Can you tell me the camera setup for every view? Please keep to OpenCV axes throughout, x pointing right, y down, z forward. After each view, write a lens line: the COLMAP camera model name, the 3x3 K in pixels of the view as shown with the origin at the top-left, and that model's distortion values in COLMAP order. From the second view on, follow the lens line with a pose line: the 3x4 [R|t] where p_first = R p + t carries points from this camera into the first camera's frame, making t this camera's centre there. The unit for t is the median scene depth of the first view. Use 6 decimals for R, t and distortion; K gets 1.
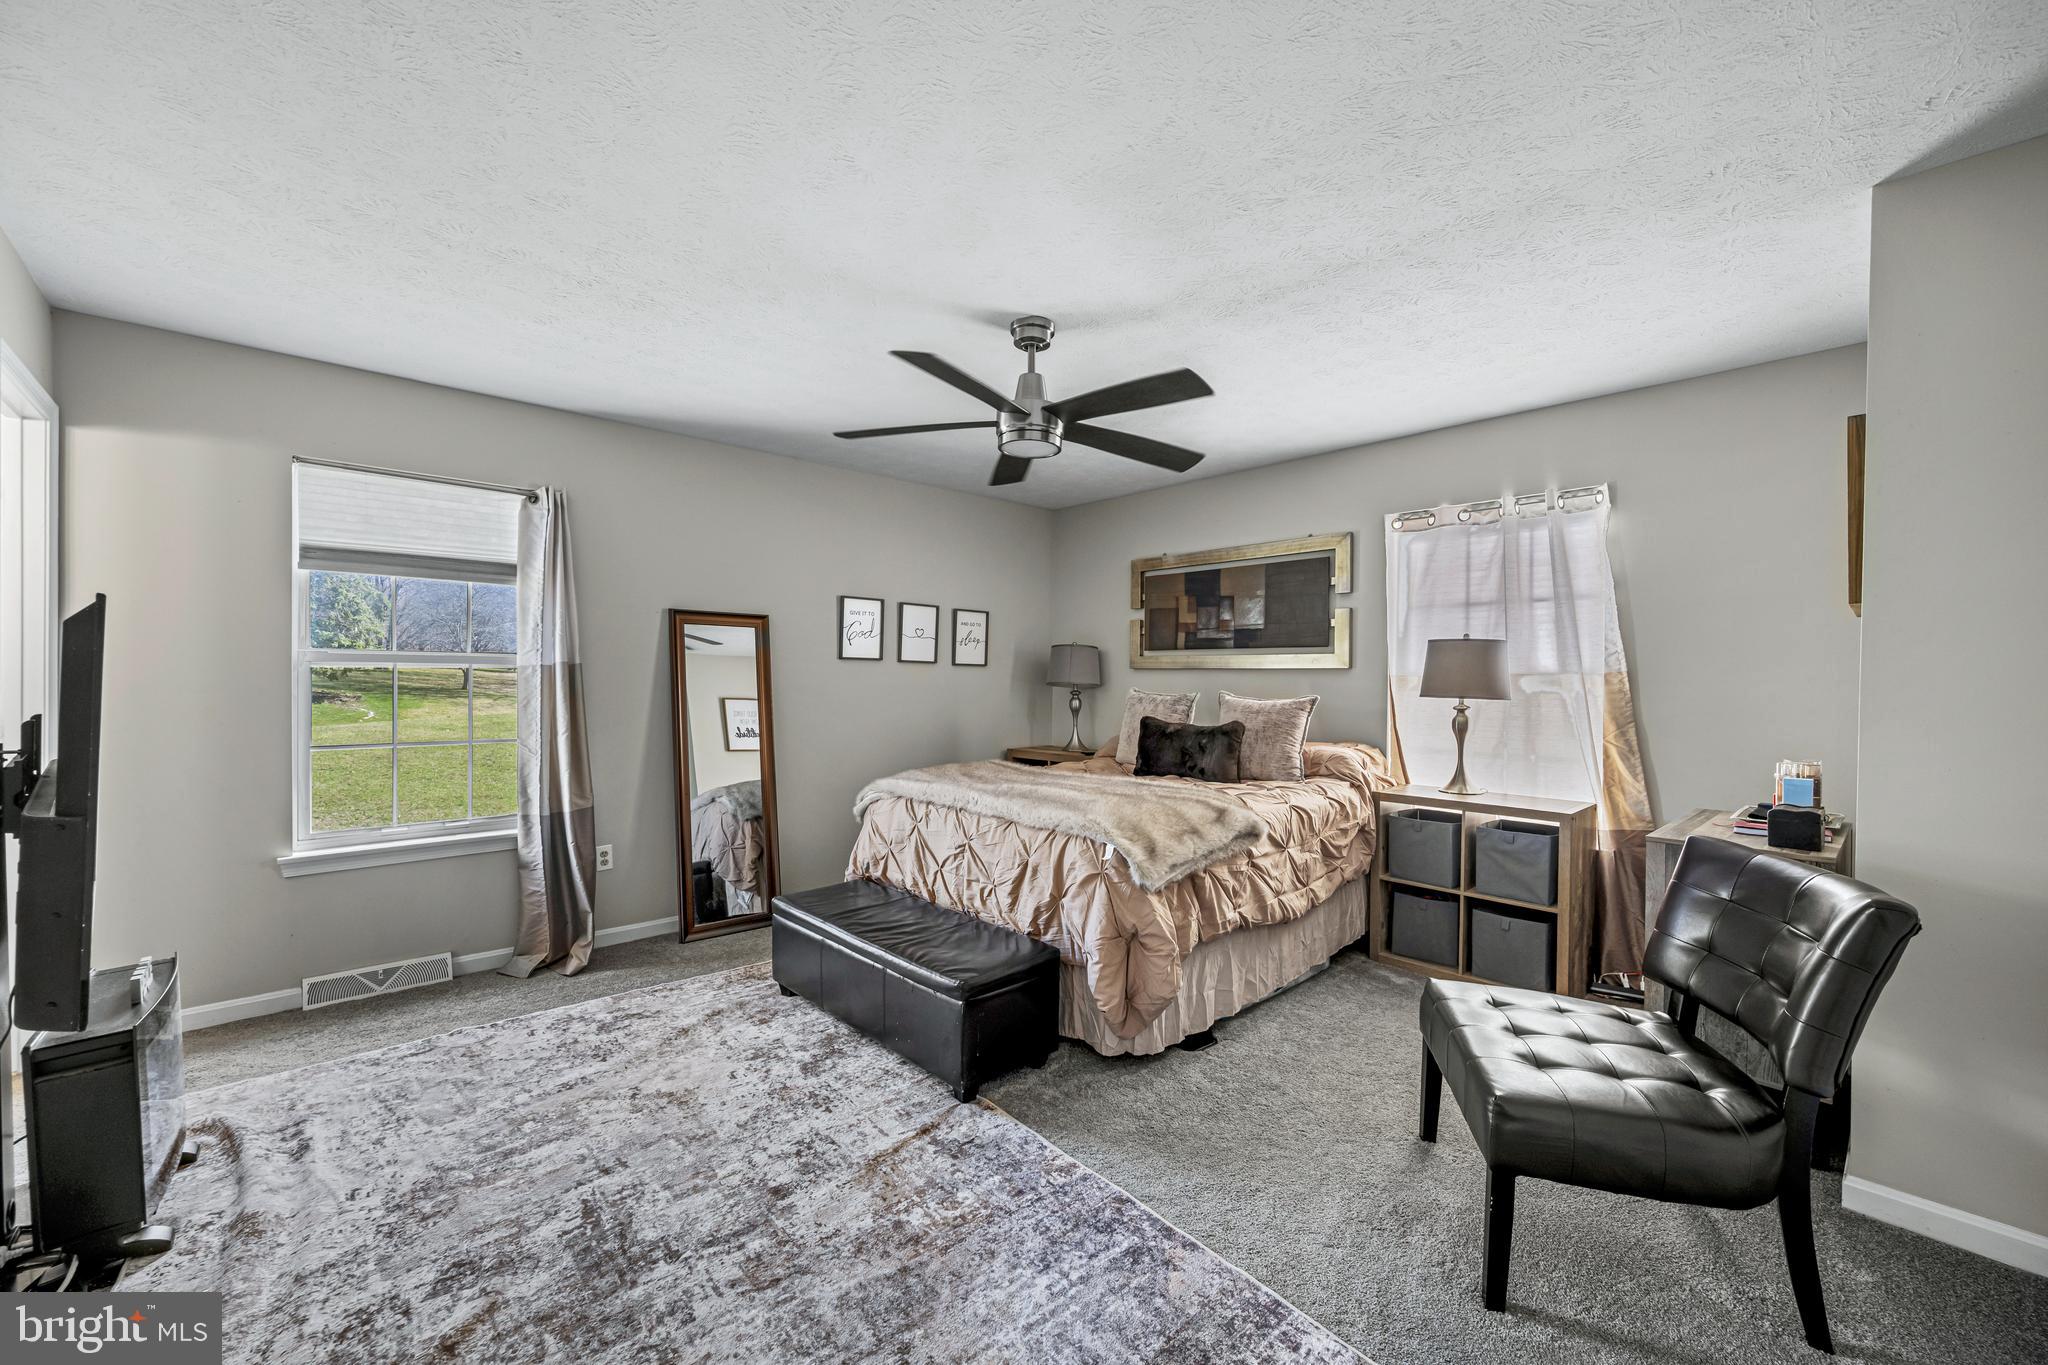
lens RADIAL K [[818.2, 0, 1022.8], [0, 818.2, 684.8], [0, 0, 1]] dist [-0.000628, 0.001030]
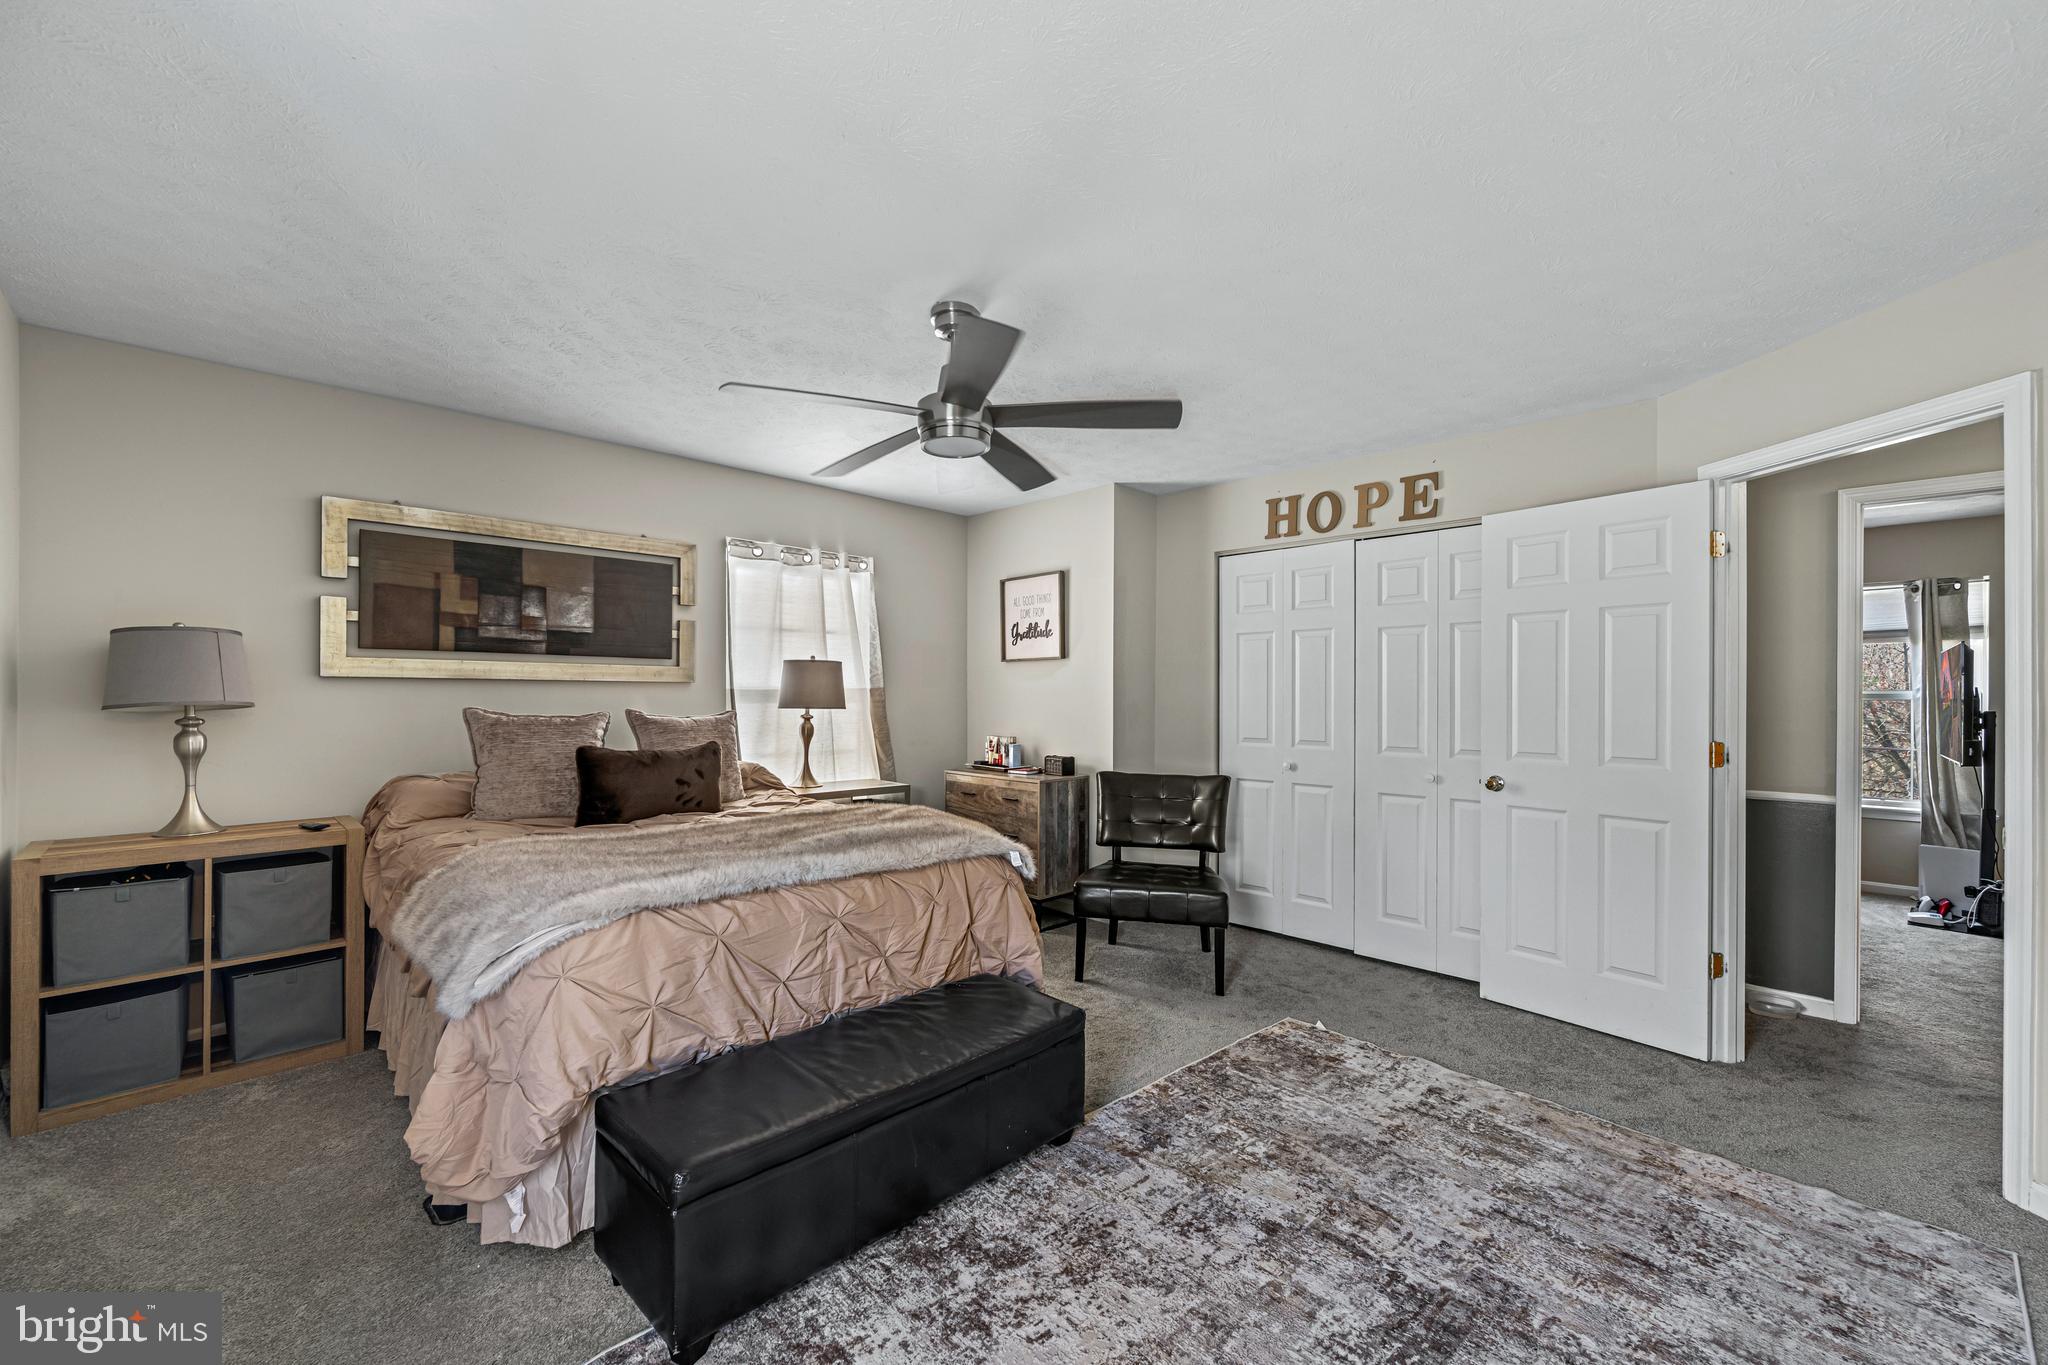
lens RADIAL K [[818.2, 0, 1023.8], [0, 818.2, 692.1], [0, 0, 1]] dist [-0.000628, 0.001030]
pose [[-0.040254, -0.008537, 0.999153, -1.008290], [0.002835, 0.999958, 0.008658, -0.025517], [-0.999185, 0.003181, -0.040229, 1.067299]]
